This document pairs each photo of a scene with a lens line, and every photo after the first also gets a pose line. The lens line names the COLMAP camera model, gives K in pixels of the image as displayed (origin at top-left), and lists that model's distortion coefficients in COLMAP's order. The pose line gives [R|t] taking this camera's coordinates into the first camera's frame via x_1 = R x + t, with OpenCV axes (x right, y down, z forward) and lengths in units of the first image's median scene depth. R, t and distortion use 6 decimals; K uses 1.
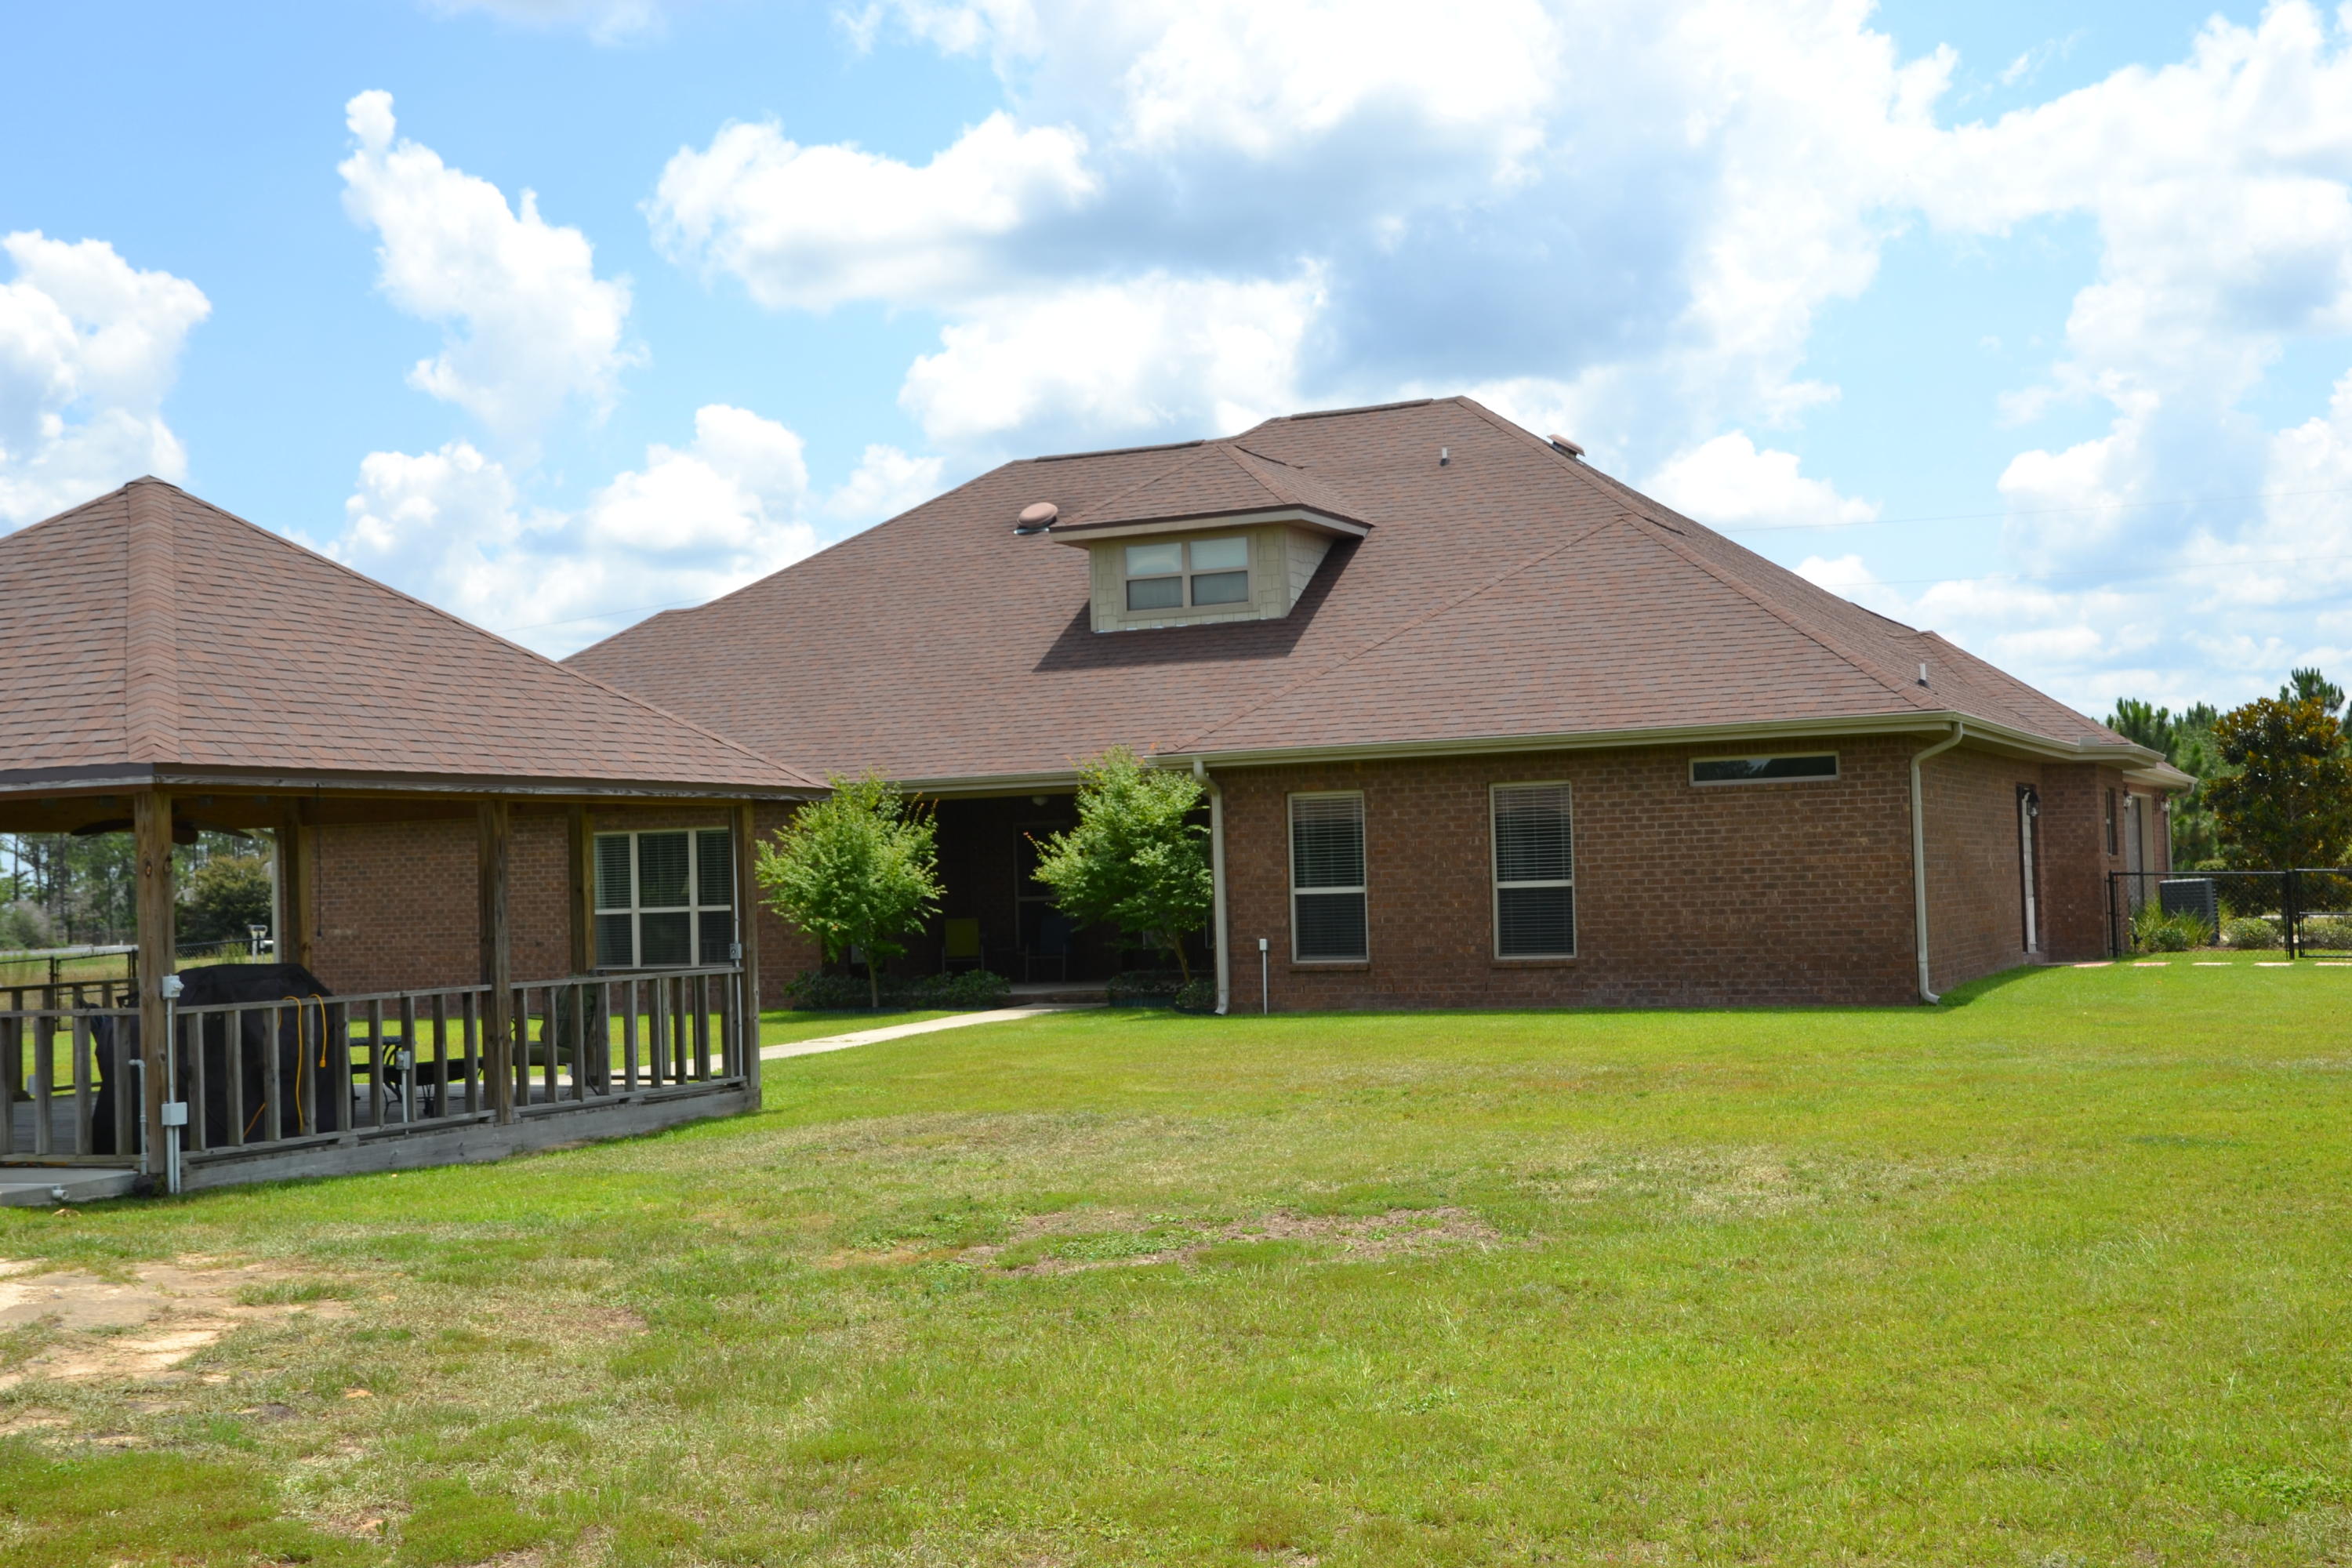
lens RADIAL K [[2747.5, 0, 1176.0], [0, 2747.5, 784.0], [0, 0, 1]] dist [0.005906, 0.026455]
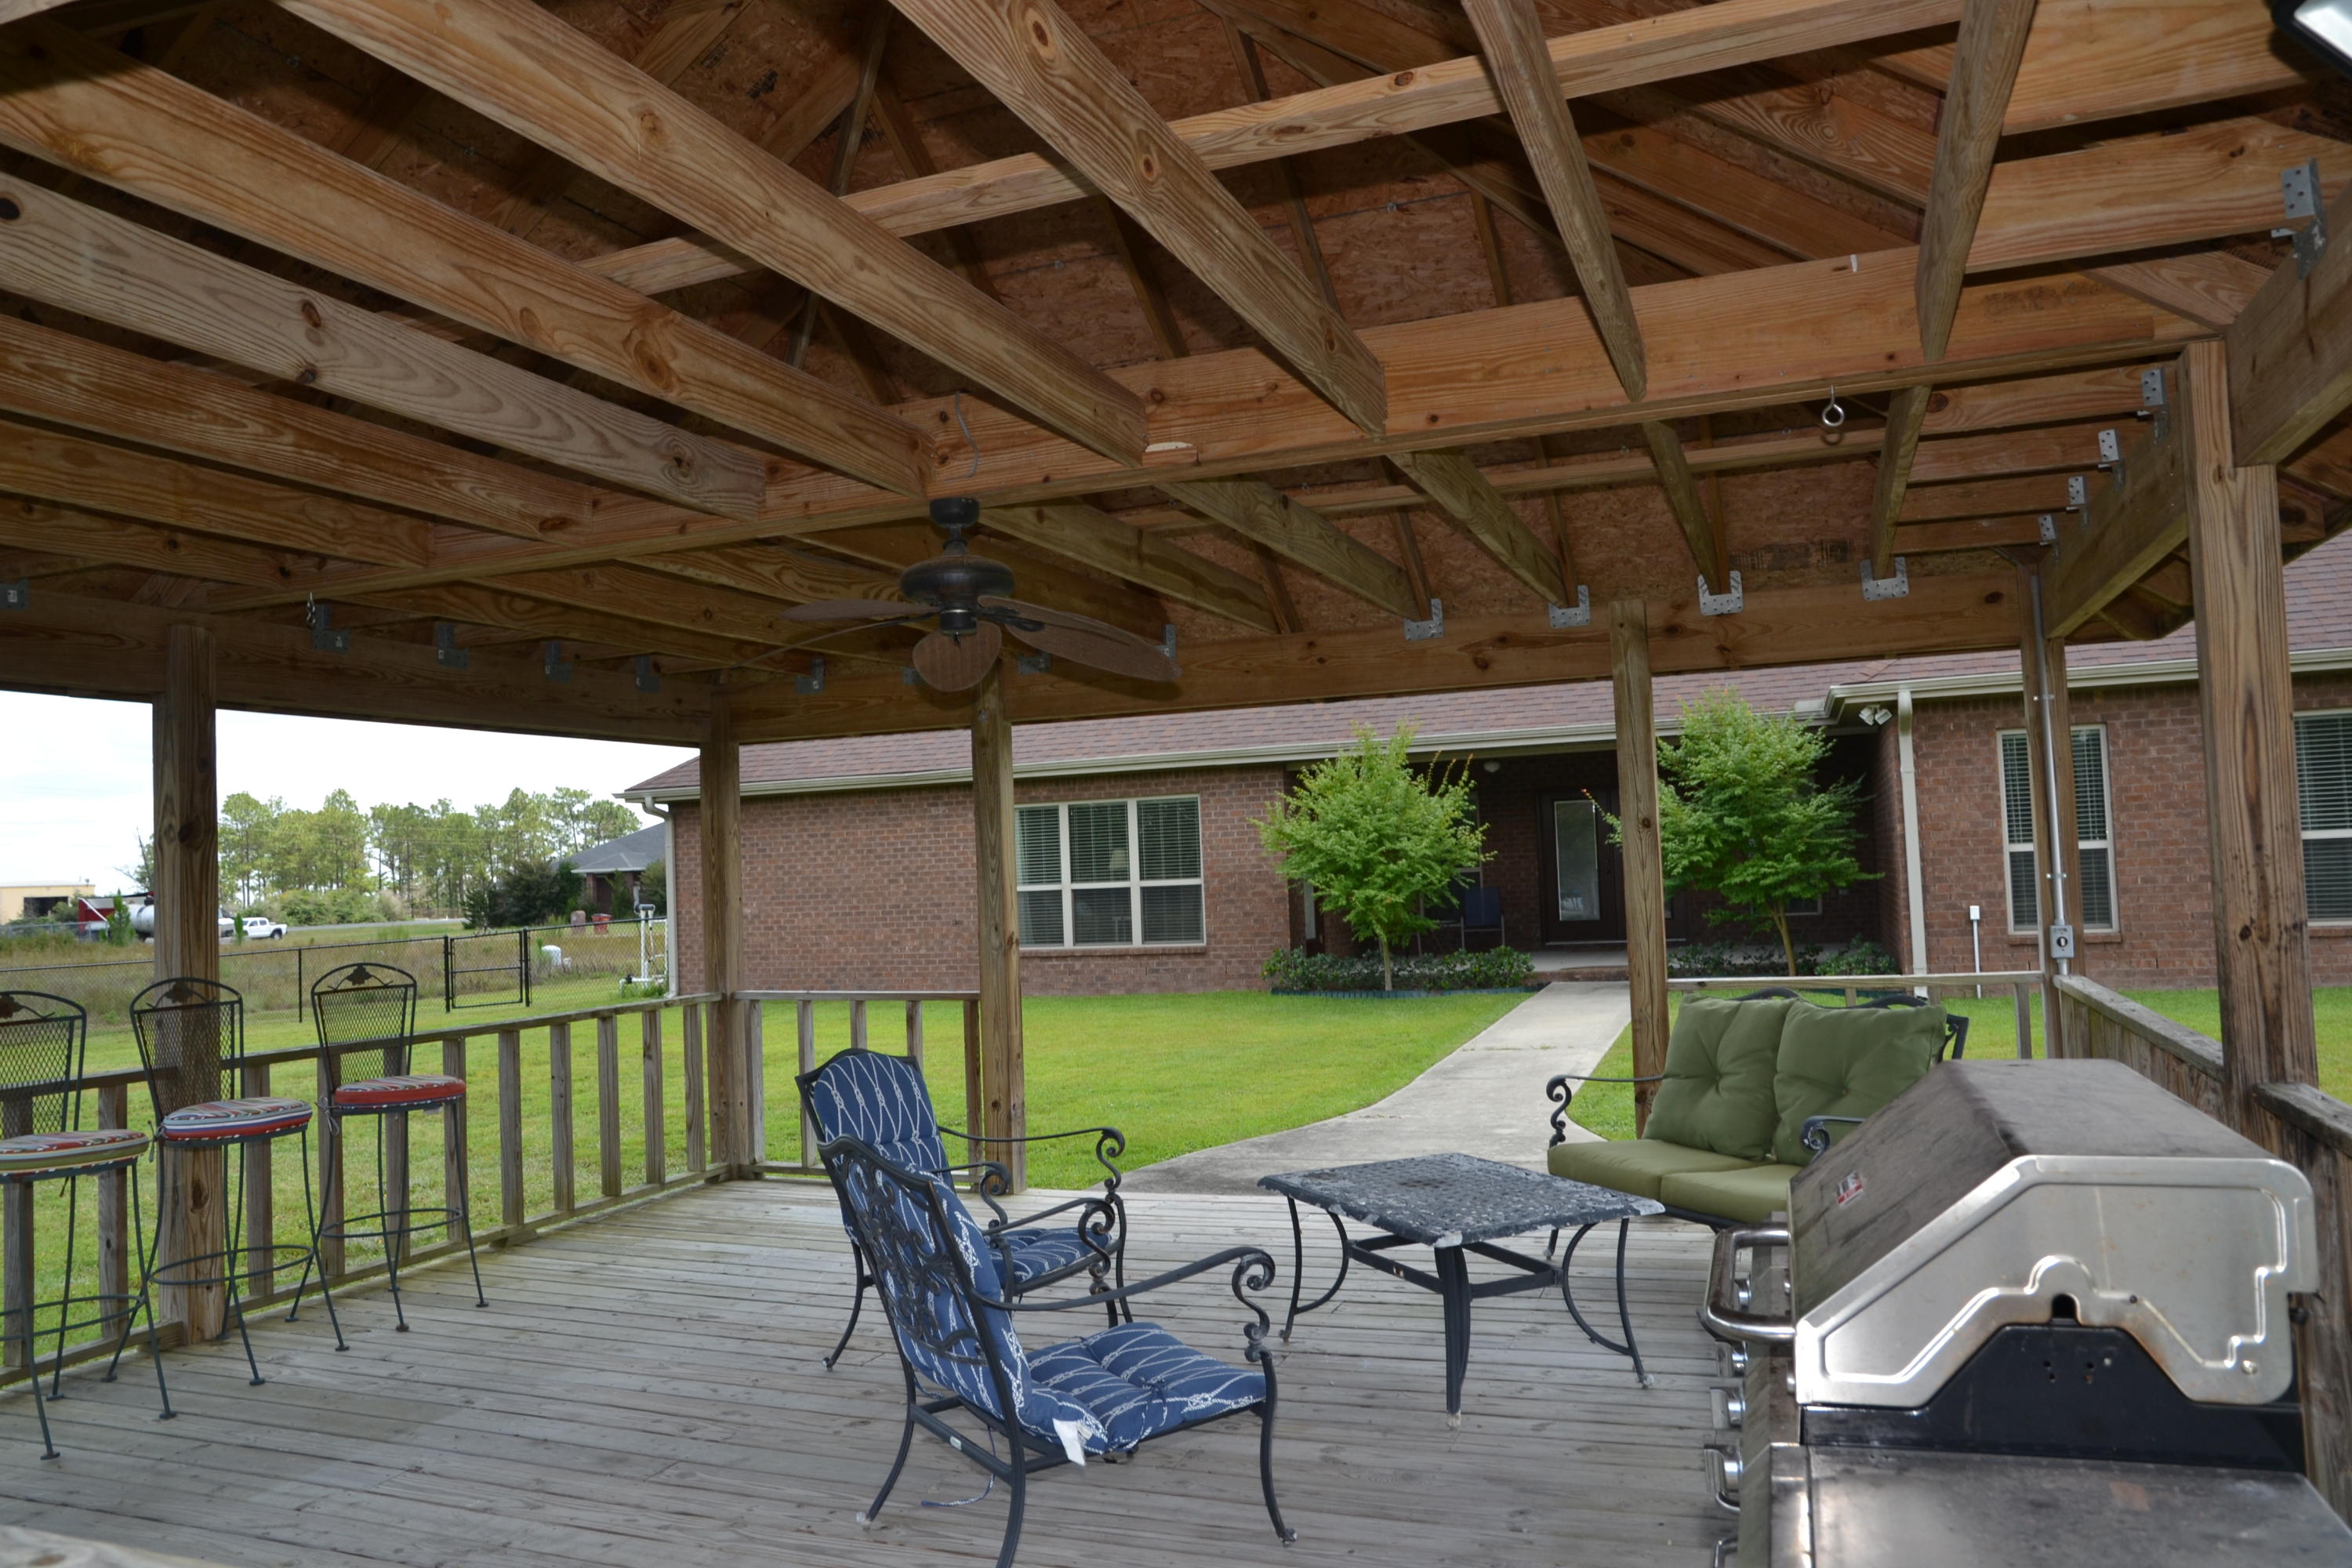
lens RADIAL K [[1664.4, 0, 1176.0], [0, 1664.4, 784.0], [0, 0, 1]] dist [-0.144139, 0.119899]
pose [[0.998181, -0.006018, 0.059992, -0.195357], [0.007177, 0.999791, -0.019129, 0.022309], [-0.059865, 0.019524, 0.998016, 0.431612]]
